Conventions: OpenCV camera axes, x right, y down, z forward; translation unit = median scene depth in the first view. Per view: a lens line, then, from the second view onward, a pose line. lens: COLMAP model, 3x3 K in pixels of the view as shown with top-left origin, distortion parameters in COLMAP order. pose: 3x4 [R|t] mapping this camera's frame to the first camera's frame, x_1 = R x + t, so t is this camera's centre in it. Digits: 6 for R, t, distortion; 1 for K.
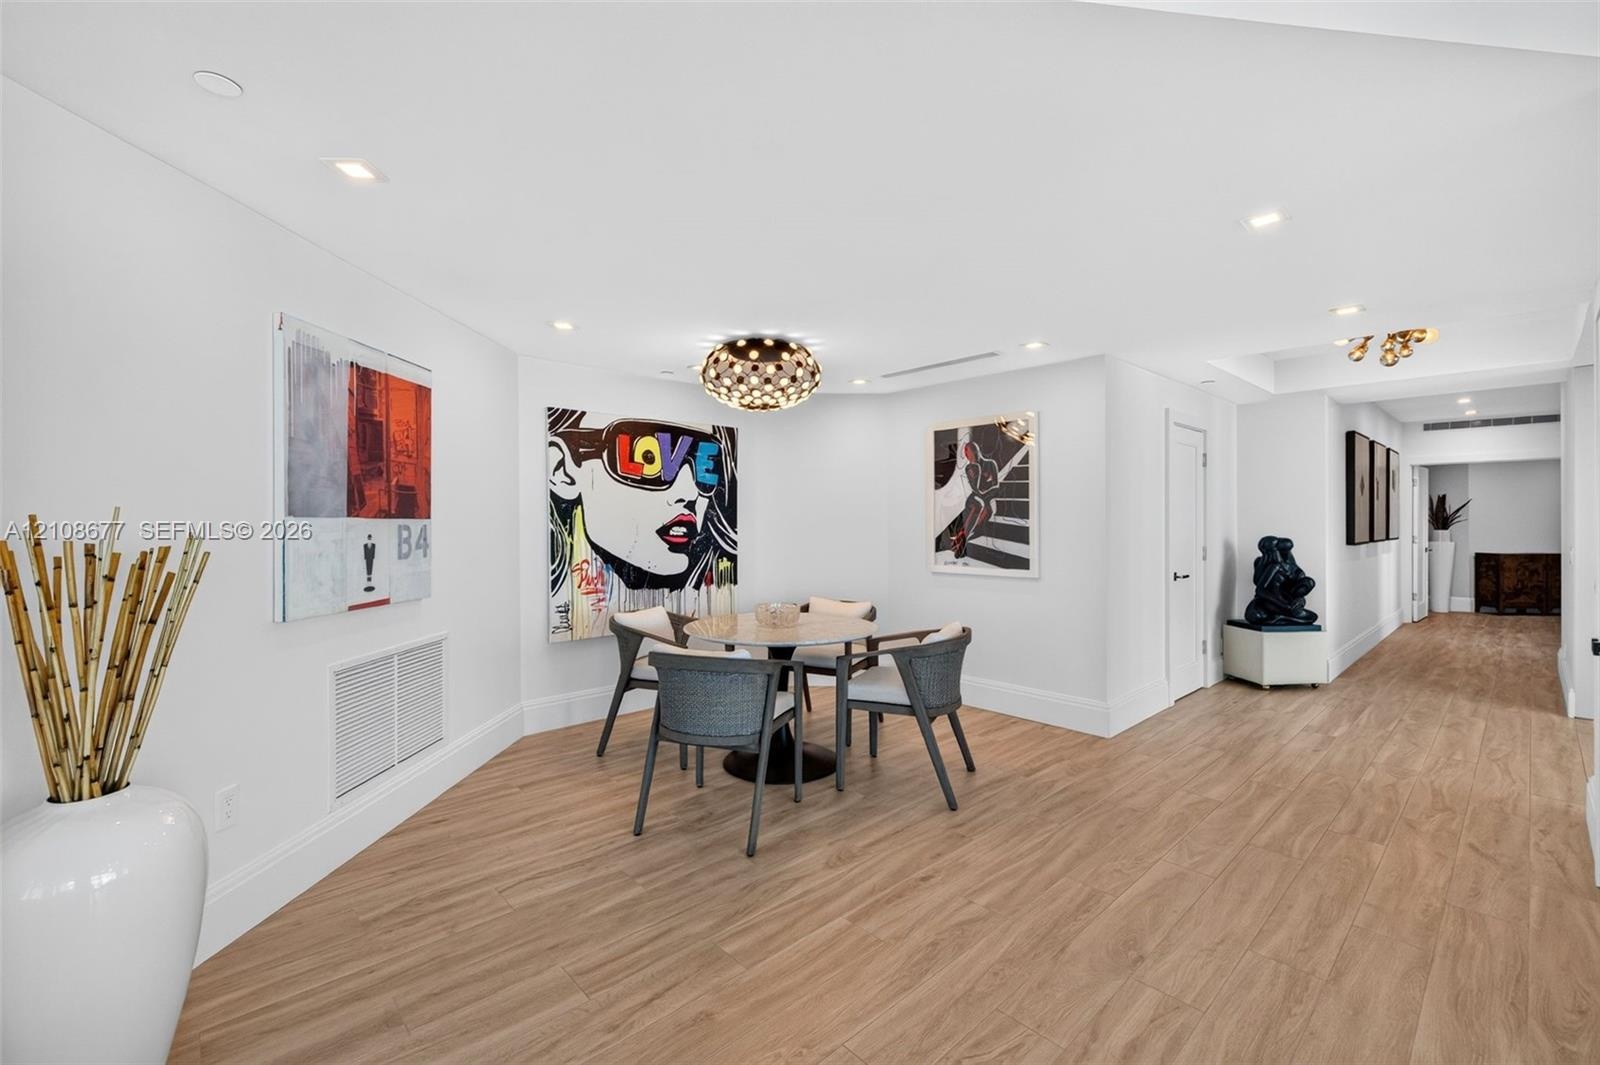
lens RADIAL K [[672.6, 0, 799.5], [0, 672.6, 520.2], [0, 0, 1]] dist [0.001875, -0.001119]
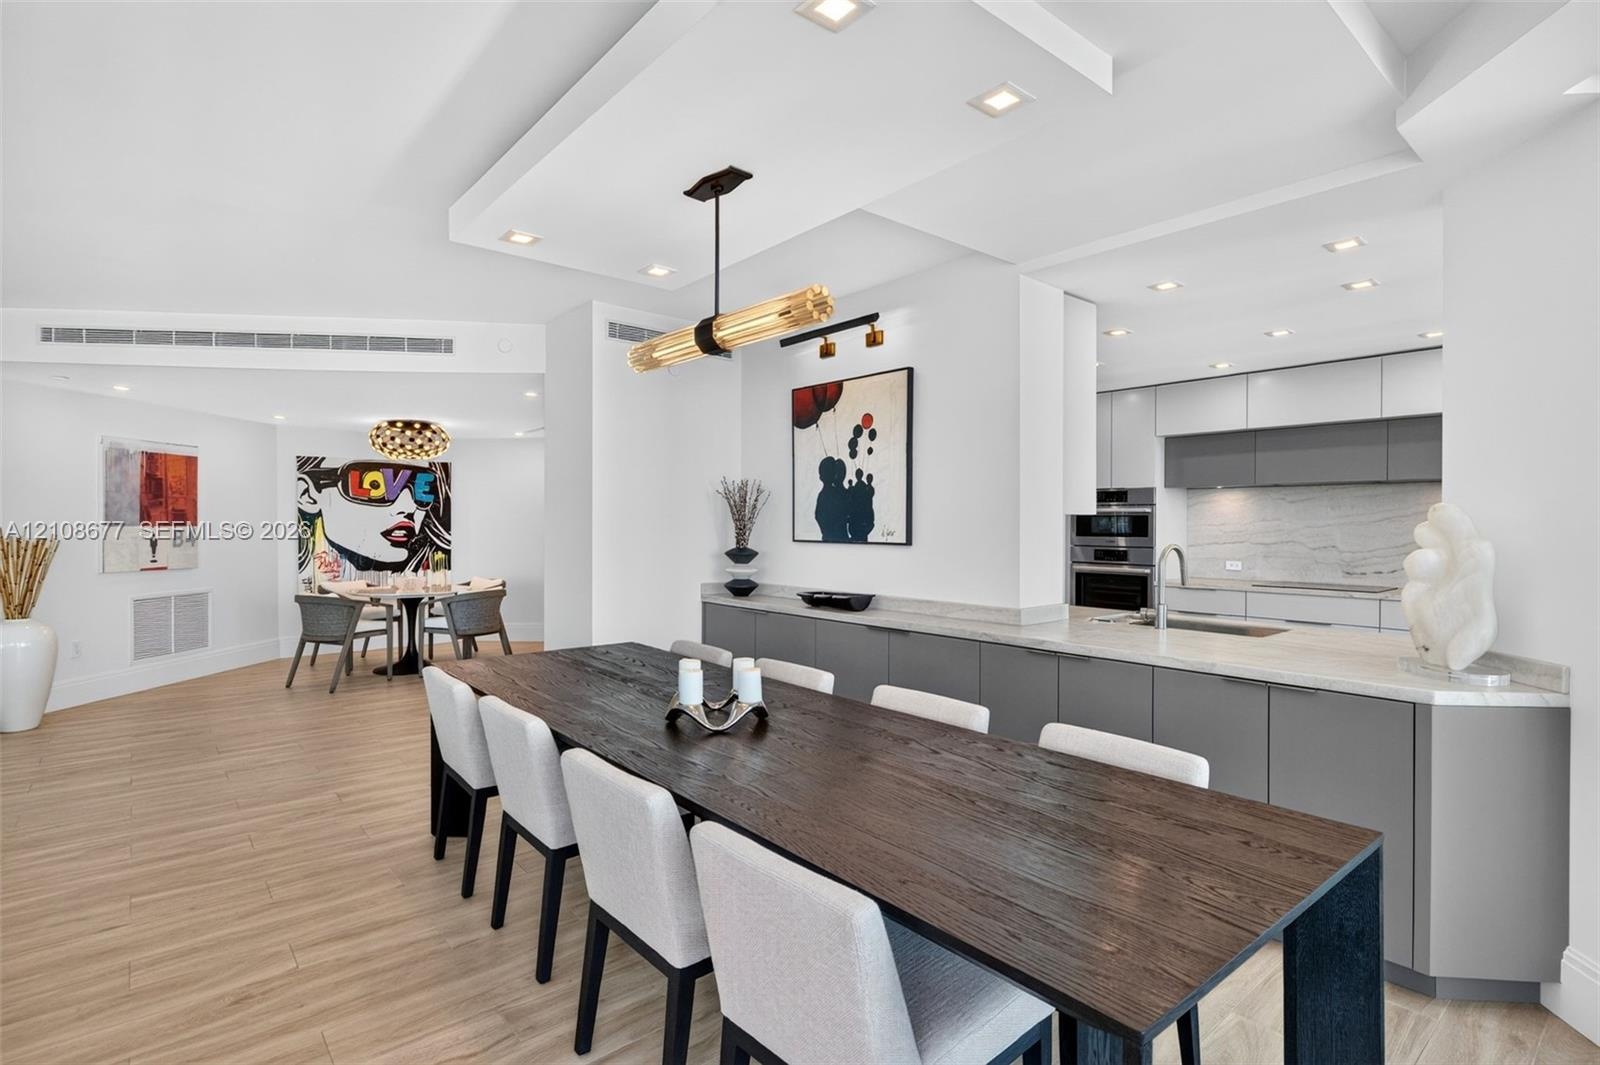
lens RADIAL K [[783.7, 0, 798.6], [0, 783.7, 525.6], [0, 0, 1]] dist [-0.000149, 0.000608]
pose [[0.999236, 0.004057, -0.038879, 0.859235], [-0.003804, 0.999971, 0.006561, -0.017202], [0.038904, -0.006408, 0.999222, -0.791667]]
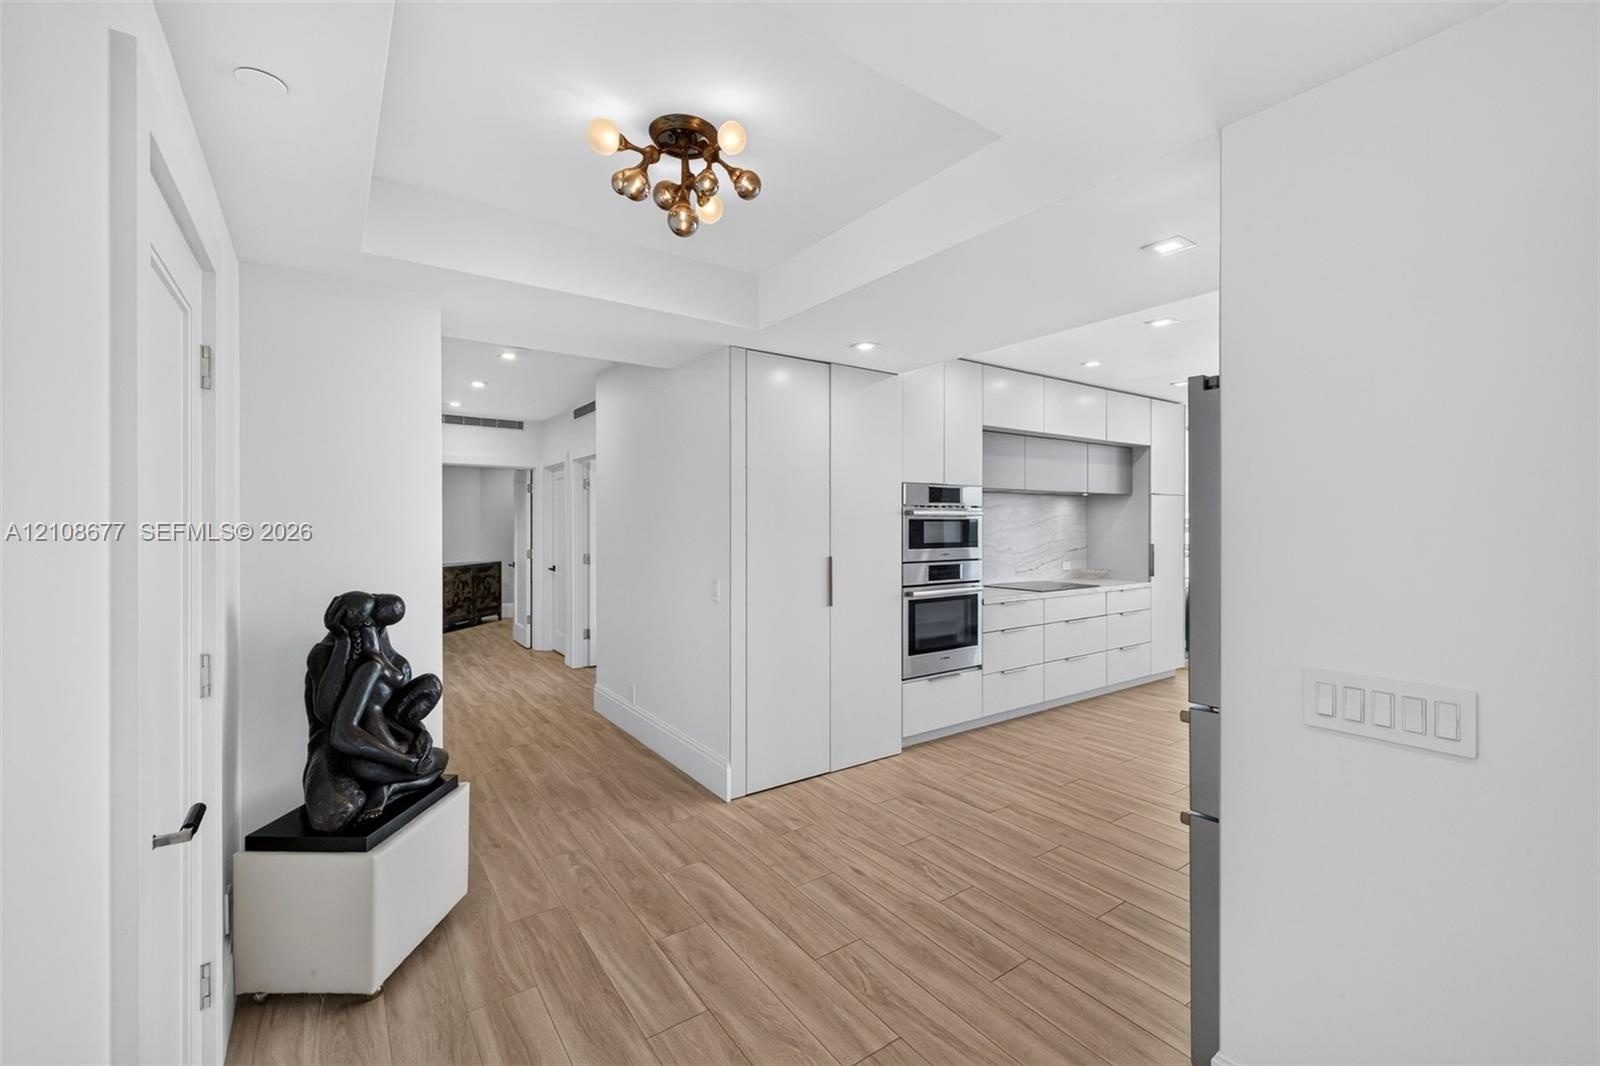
lens RADIAL K [[672.6, 0, 799.5], [0, 672.6, 520.7], [0, 0, 1]] dist [0.001875, -0.001119]
pose [[0.125631, 0.004178, 0.992068, 0.400491], [-0.003237, 0.999988, -0.003801, -0.023457], [-0.992072, -0.002734, 0.125643, 0.836118]]
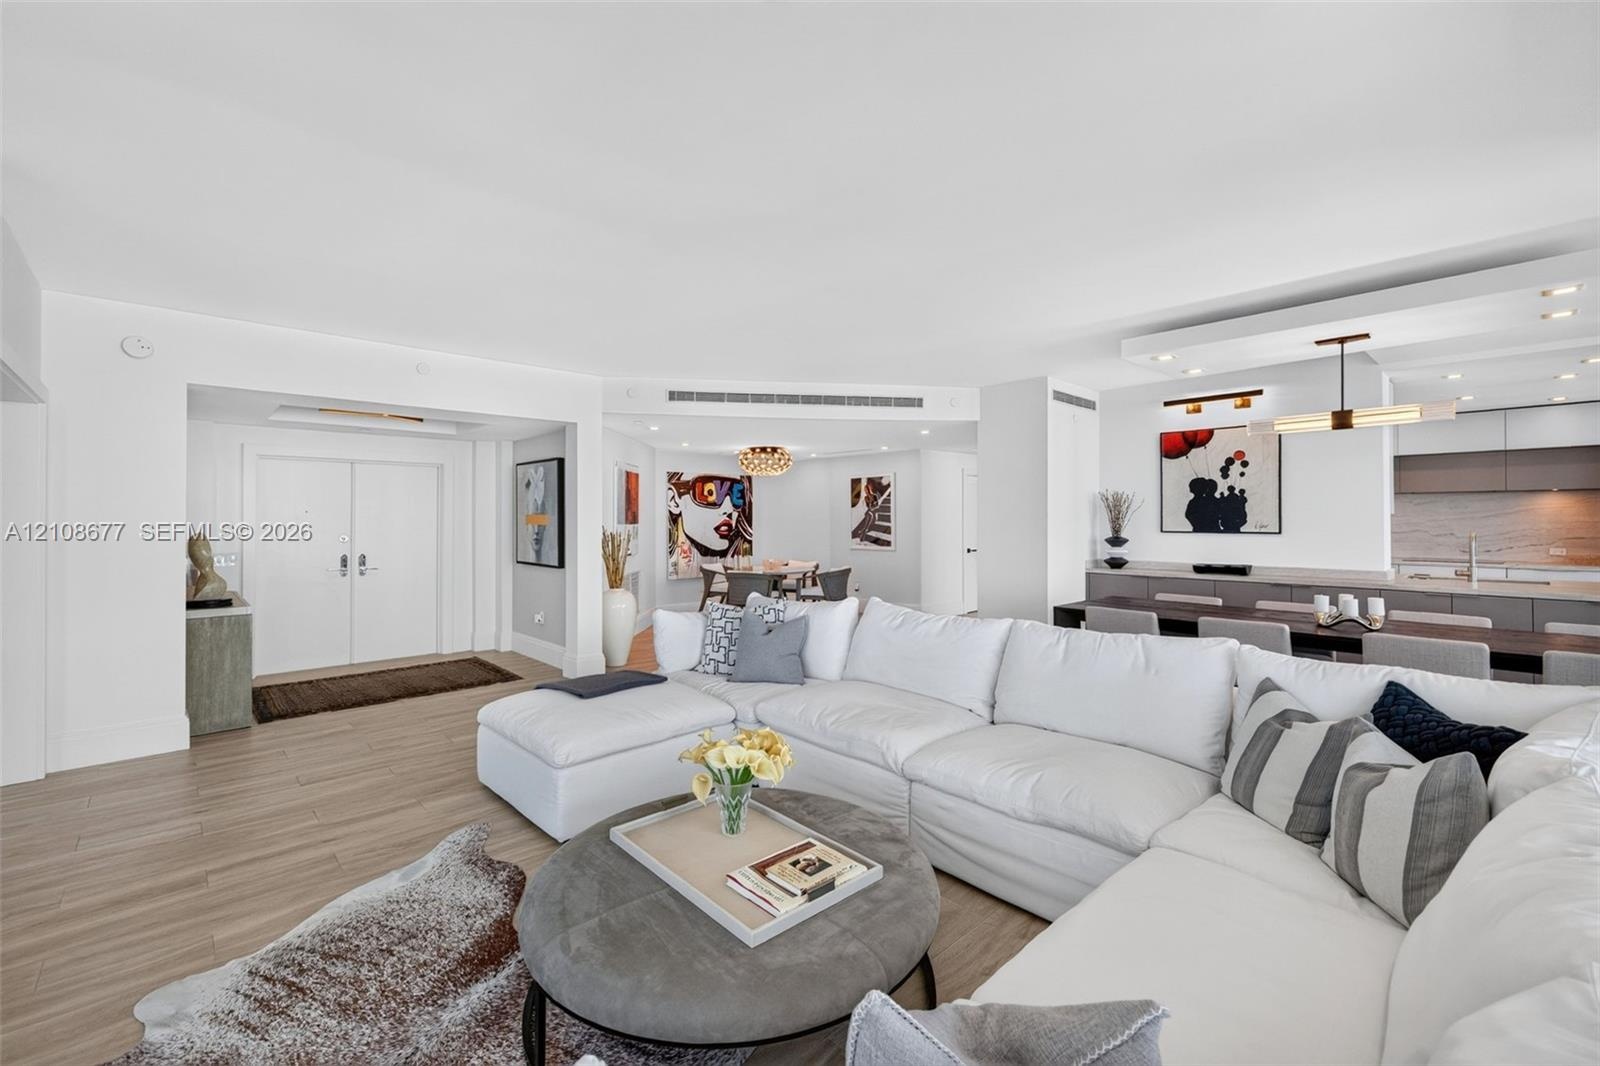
lens RADIAL K [[672.6, 0, 799.5], [0, 672.6, 520.7], [0, 0, 1]] dist [0.001875, -0.001119]
pose [[0.999988, -0.000347, 0.004792, 0.041600], [0.000320, 0.999984, 0.005718, -0.020531], [-0.004794, -0.005717, 0.999972, -1.131464]]
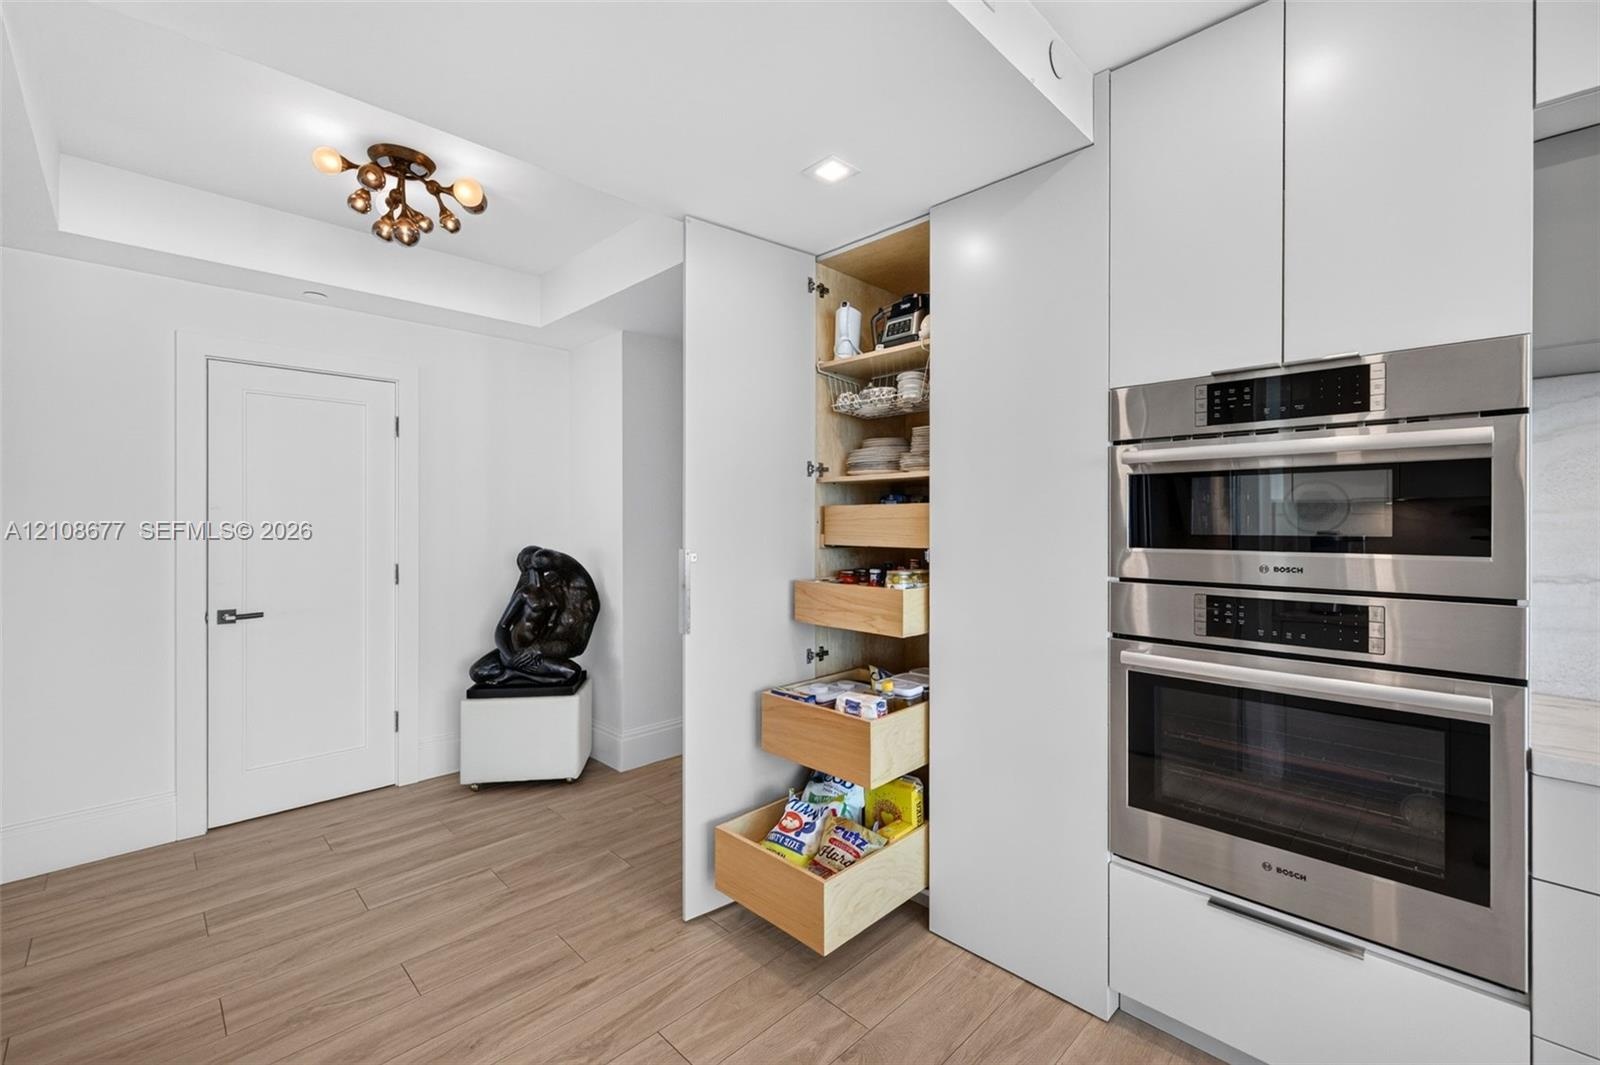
lens RADIAL K [[672.6, 0, 799.5], [0, 672.6, 520.2], [0, 0, 1]] dist [0.001875, -0.001119]
pose [[0.999435, -0.003158, 0.033464, 1.150266], [0.003170, 0.999995, -0.000300, -0.004129], [-0.033463, 0.000406, 0.999440, 0.417525]]
